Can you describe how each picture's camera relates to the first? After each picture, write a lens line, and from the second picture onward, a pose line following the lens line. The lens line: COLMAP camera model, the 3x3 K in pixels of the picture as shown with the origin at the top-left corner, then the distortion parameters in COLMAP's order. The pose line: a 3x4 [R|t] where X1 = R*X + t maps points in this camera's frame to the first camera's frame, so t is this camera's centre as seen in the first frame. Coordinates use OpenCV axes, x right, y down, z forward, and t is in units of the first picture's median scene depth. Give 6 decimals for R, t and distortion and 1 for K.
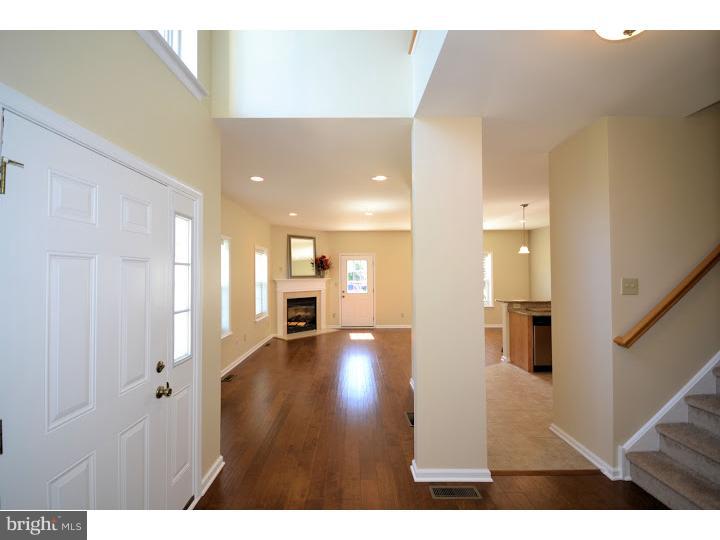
lens RADIAL K [[336.9, 0, 359.2], [0, 336.9, 270.5], [0, 0, 1]] dist [0.001748, 0.000029]
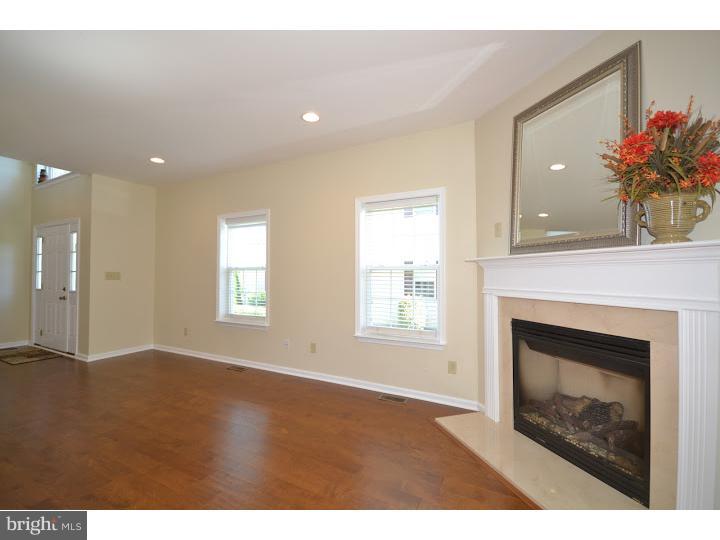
lens RADIAL K [[321.5, 0, 348.8], [0, 321.5, 268.3], [0, 0, 1]] dist [0.004032, -0.008278]
pose [[-0.490249, -0.020978, -0.871330, 0.120022], [0.000290, 0.999706, -0.024232, 0.040805], [0.871582, -0.012132, -0.490099, 0.948592]]
